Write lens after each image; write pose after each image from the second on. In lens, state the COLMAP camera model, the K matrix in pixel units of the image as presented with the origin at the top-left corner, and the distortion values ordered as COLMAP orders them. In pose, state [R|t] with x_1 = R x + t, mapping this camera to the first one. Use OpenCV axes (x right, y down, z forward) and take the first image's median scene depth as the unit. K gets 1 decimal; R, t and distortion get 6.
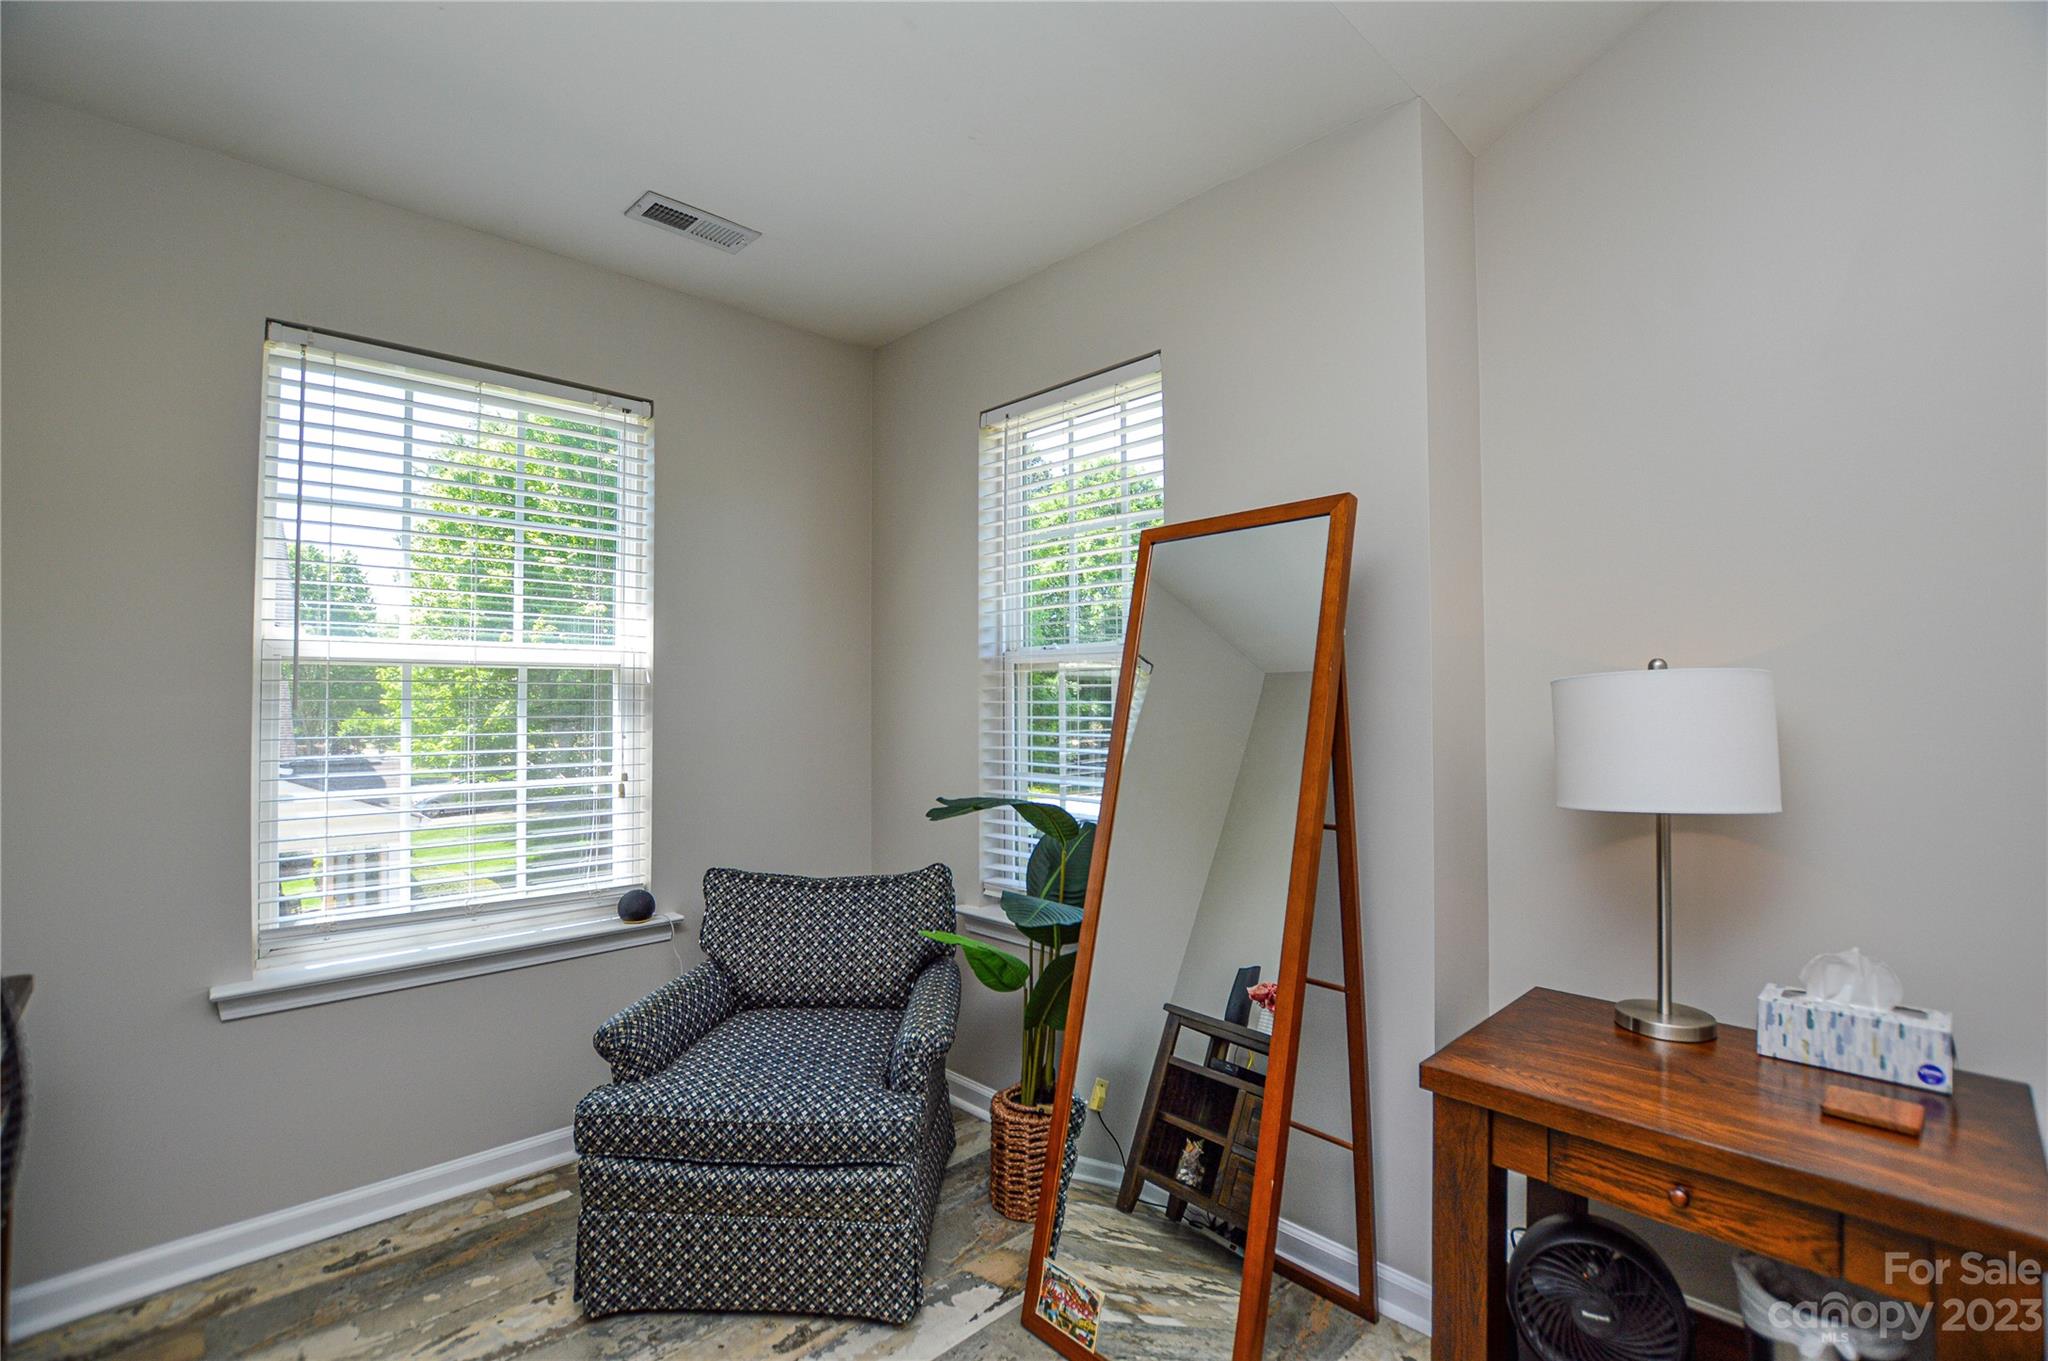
lens RADIAL K [[915.5, 0, 1024.0], [0, 915.5, 680.5], [0, 0, 1]] dist [-0.029408, -0.000172]
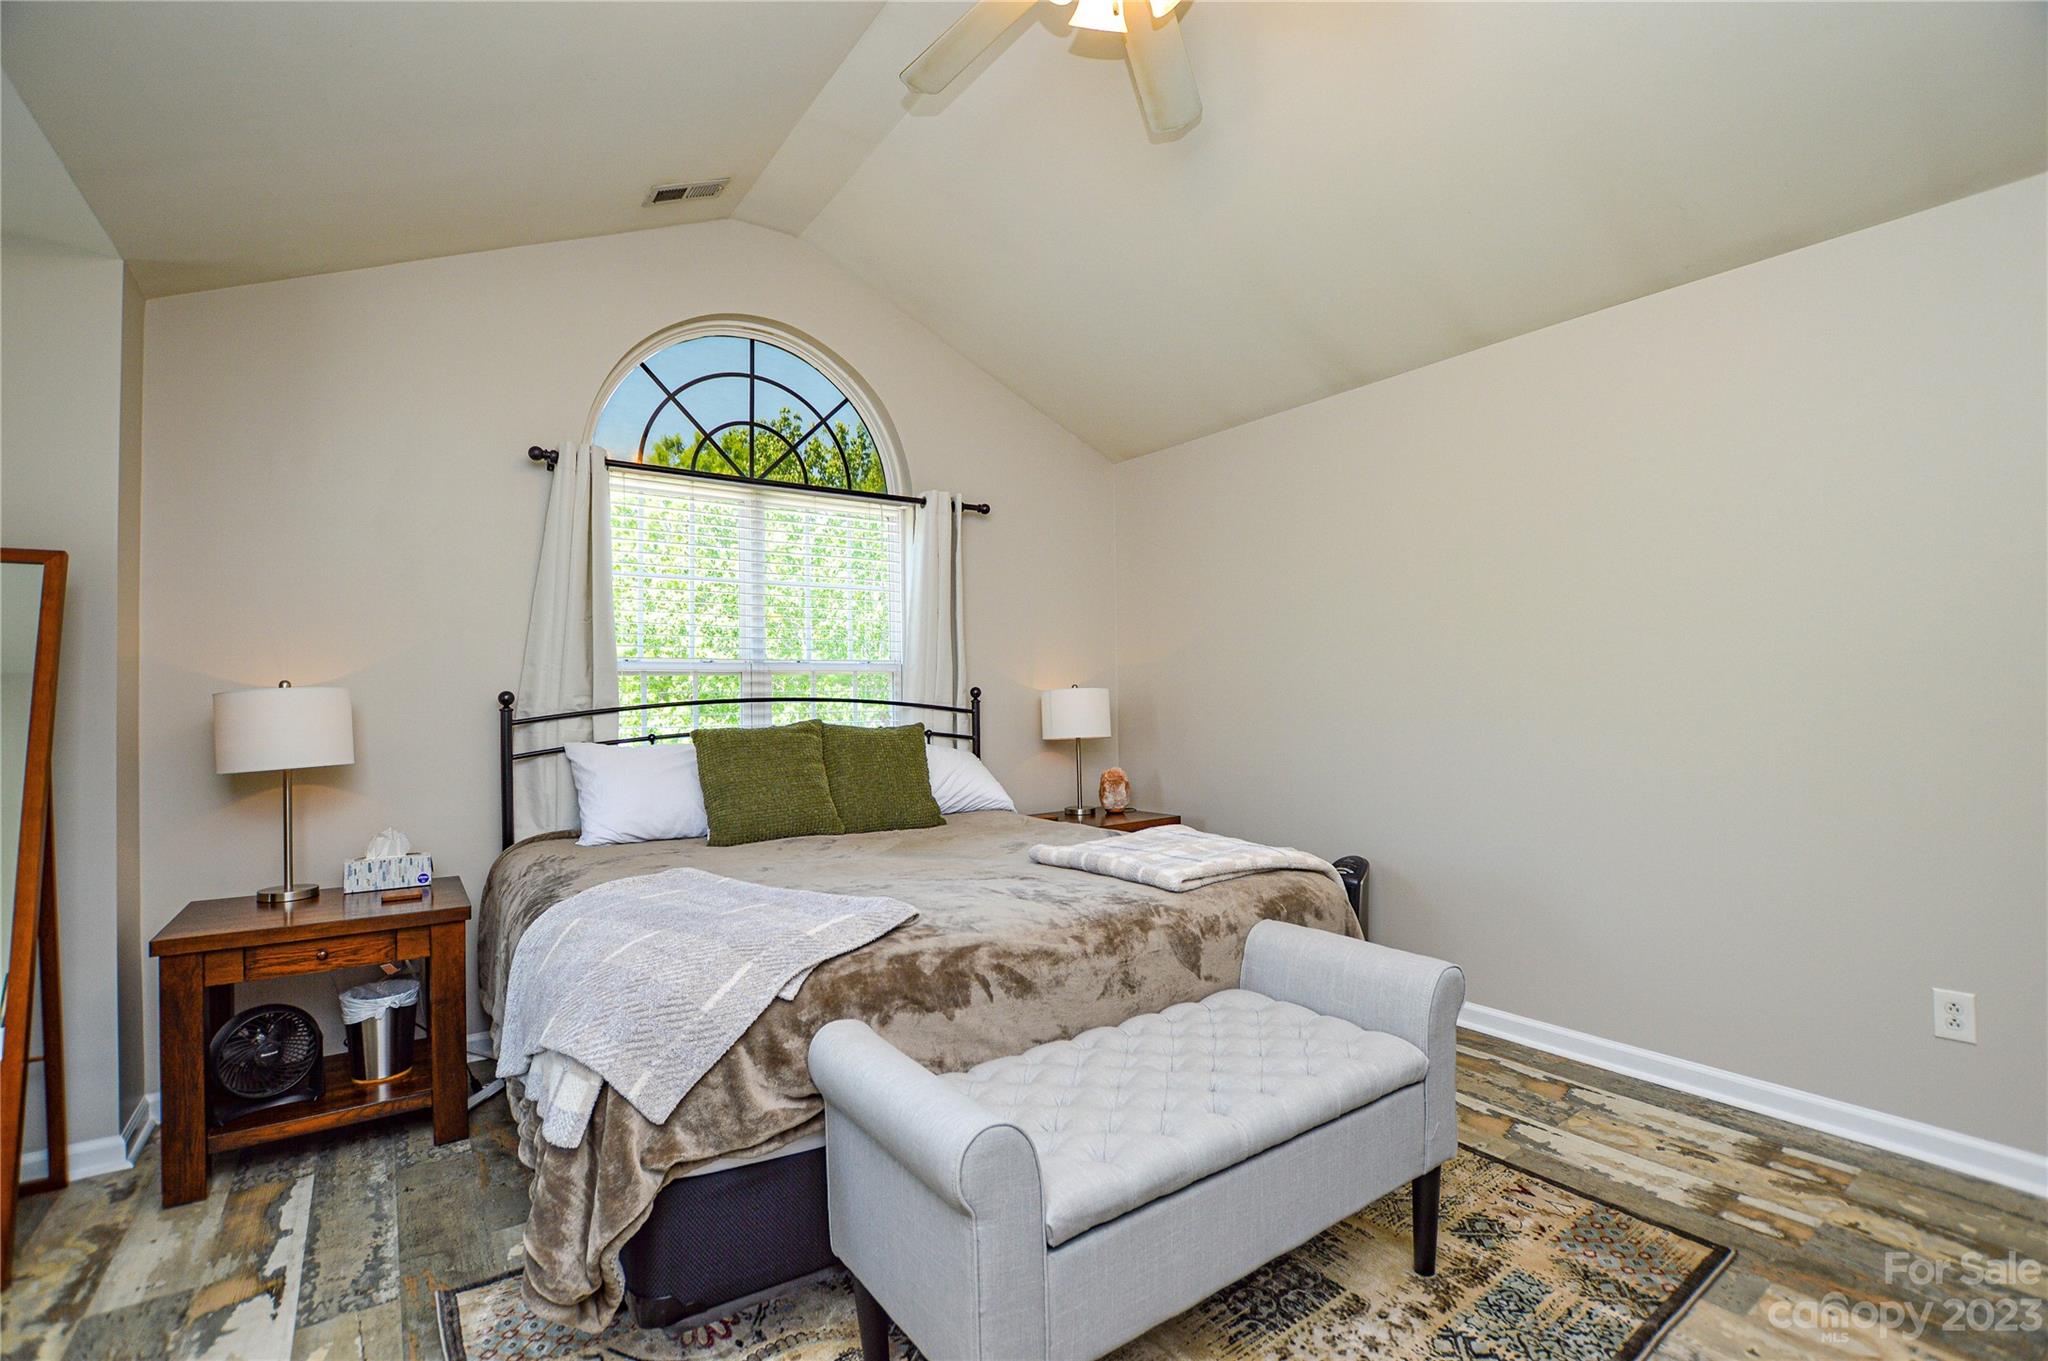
lens RADIAL K [[915.5, 0, 1024.0], [0, 915.5, 680.5], [0, 0, 1]] dist [-0.029408, -0.000172]
pose [[0.149866, 0.020606, 0.988492, -0.828189], [-0.007711, 0.999777, -0.019672, -0.001044], [-0.988676, -0.004674, 0.149992, -0.684921]]
